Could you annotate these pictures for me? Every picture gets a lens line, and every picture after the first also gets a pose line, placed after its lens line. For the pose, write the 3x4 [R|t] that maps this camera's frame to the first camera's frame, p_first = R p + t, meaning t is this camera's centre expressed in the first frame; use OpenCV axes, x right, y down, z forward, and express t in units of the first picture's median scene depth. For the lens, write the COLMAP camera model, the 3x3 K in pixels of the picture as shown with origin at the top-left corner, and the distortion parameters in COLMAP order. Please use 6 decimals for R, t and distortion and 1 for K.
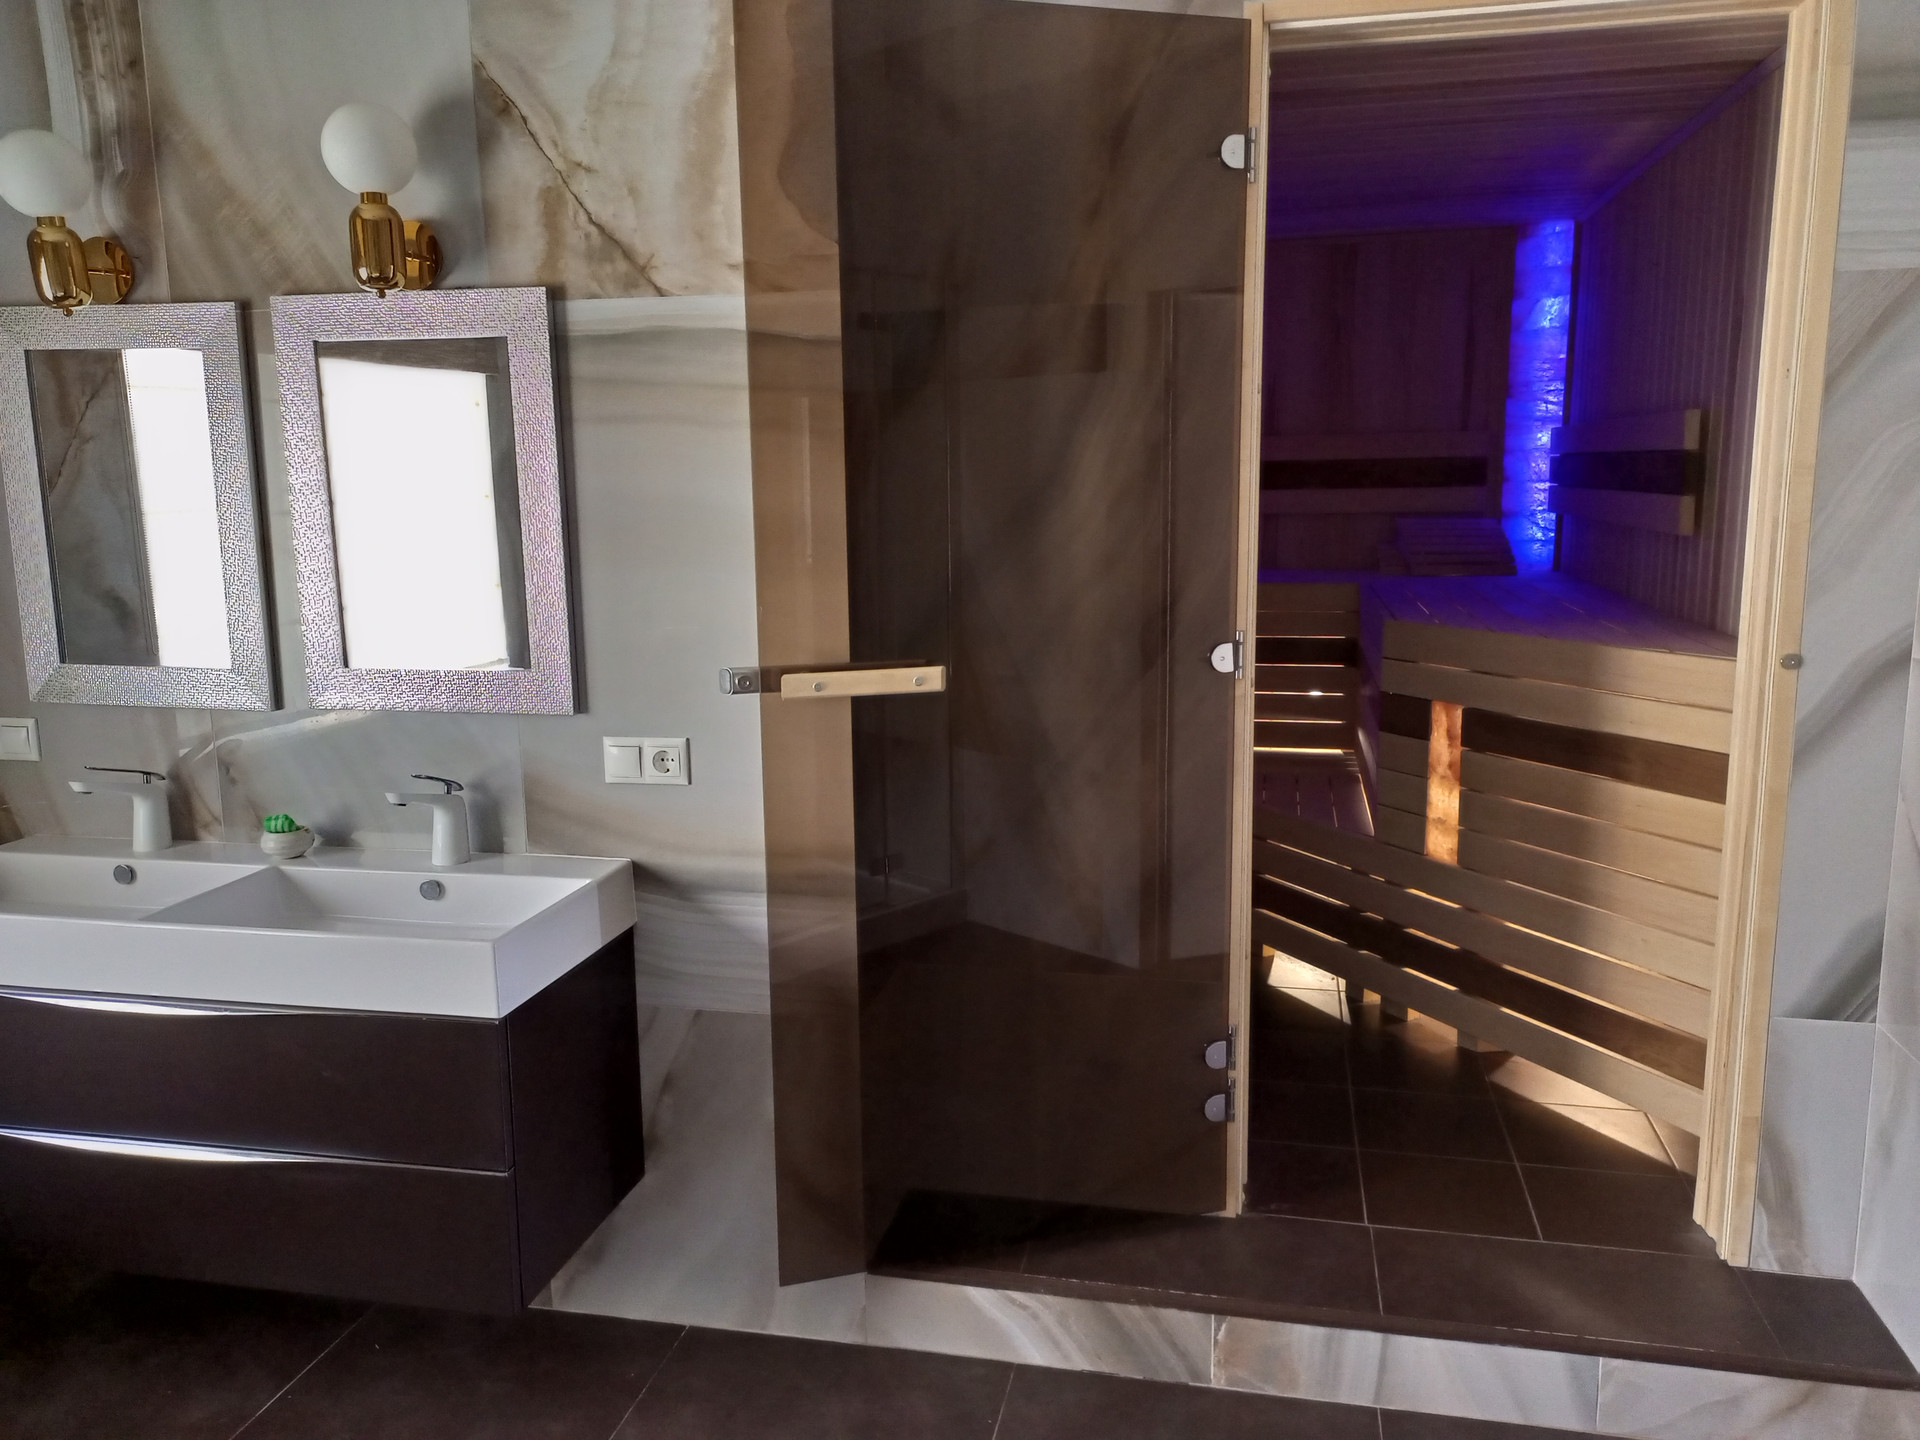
lens RADIAL K [[1453.0, 0, 1064.0], [0, 1453.0, 699.2], [0, 0, 1]] dist [0.061140, -0.039551]
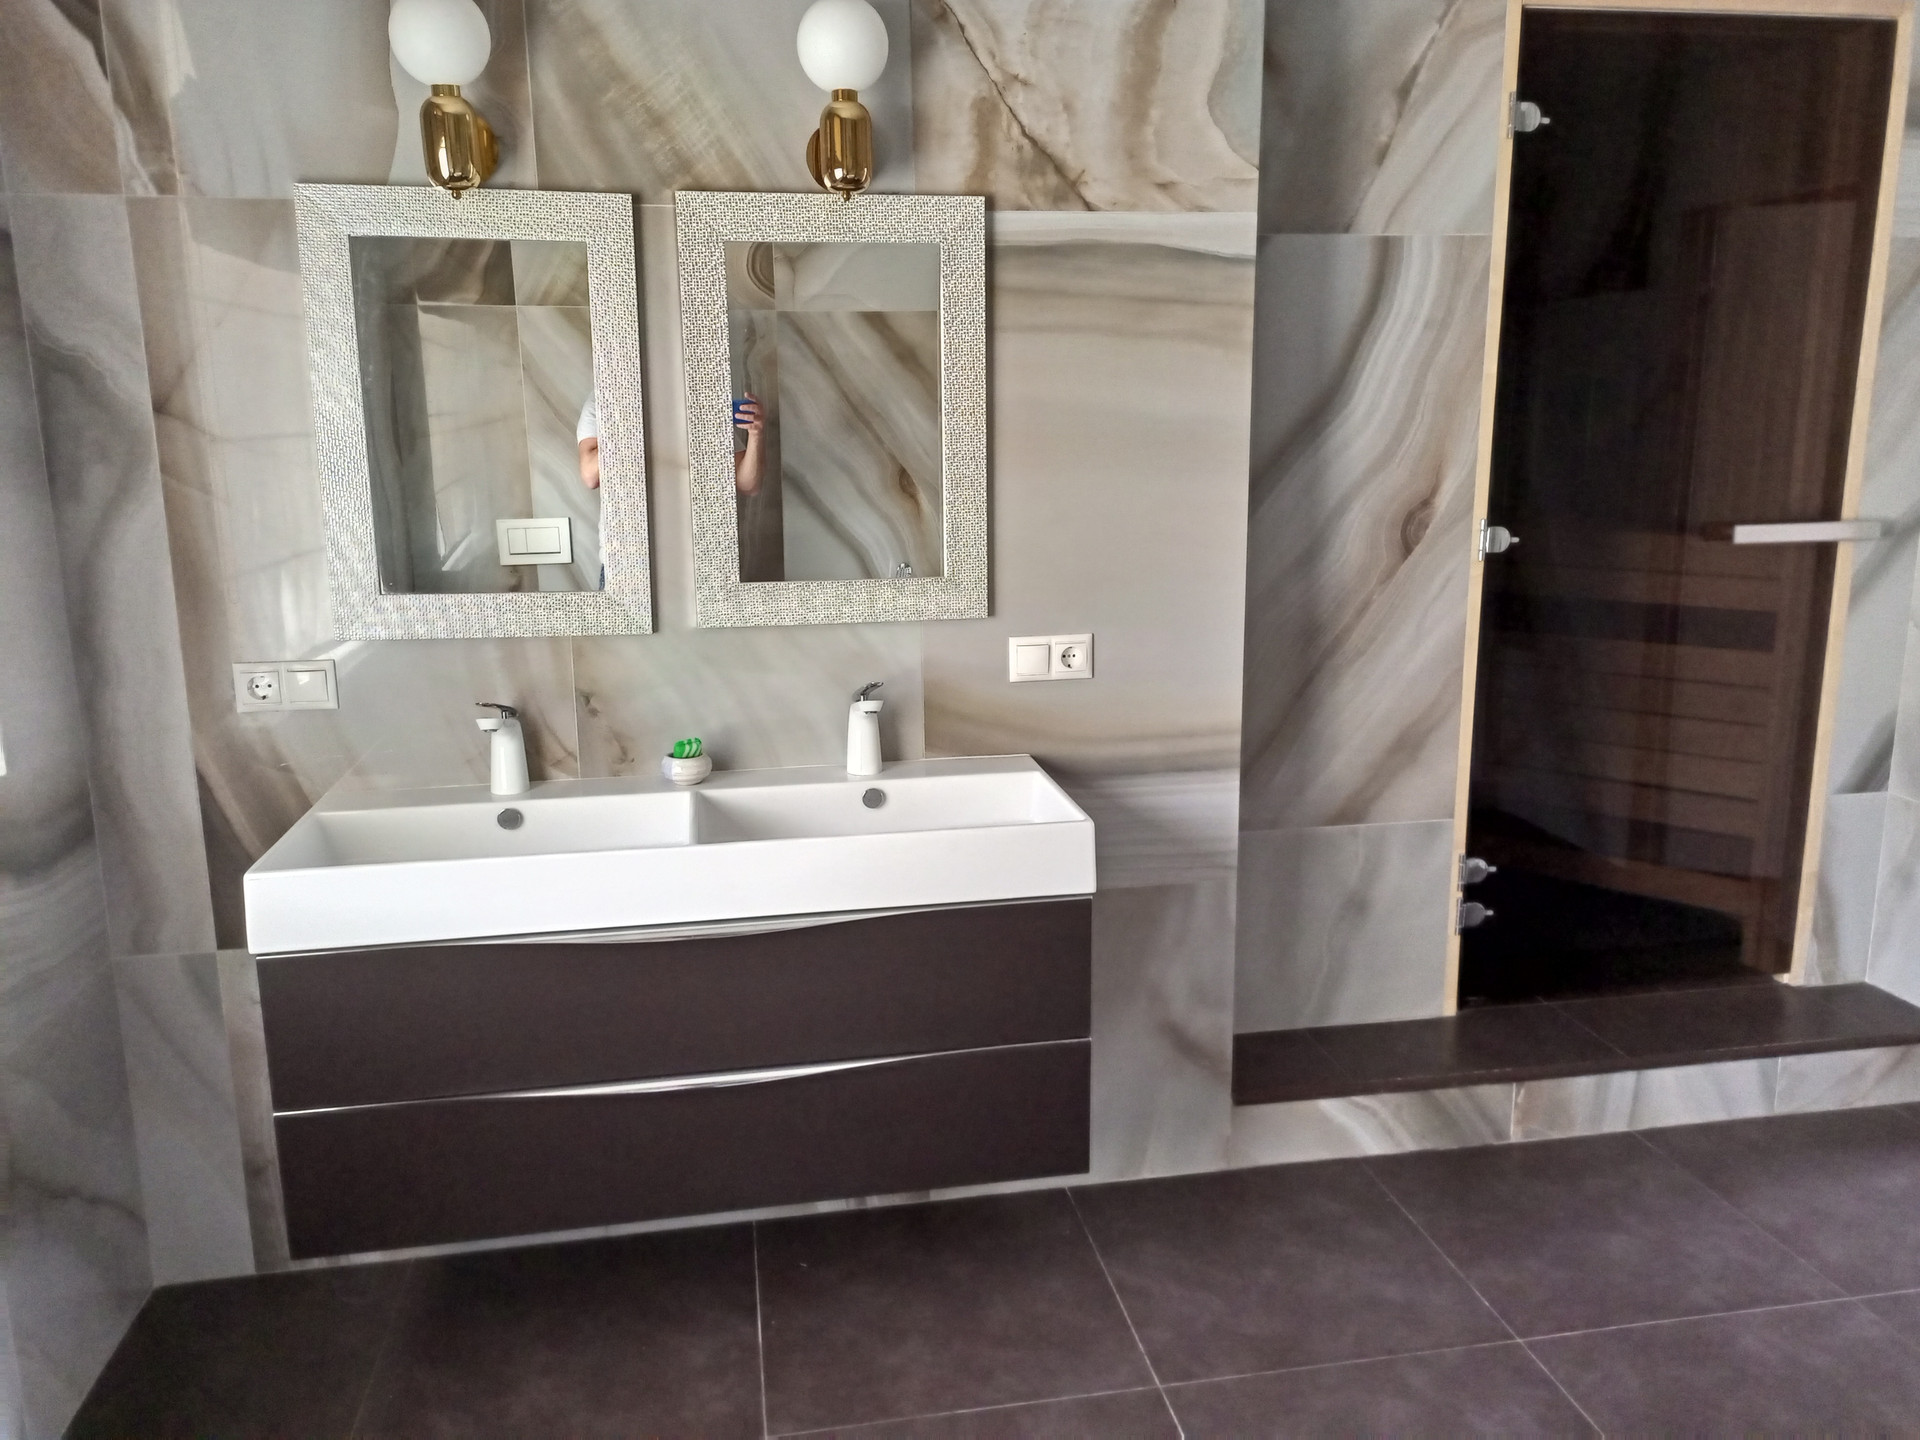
lens RADIAL K [[1453.0, 0, 993.3], [0, 1453.0, 696.7], [0, 0, 1]] dist [0.061140, -0.039551]
pose [[0.921974, -0.071400, 0.380613, -0.735608], [0.058680, 0.997265, 0.044937, 0.020501], [-0.382780, -0.019096, 0.923642, 0.048683]]
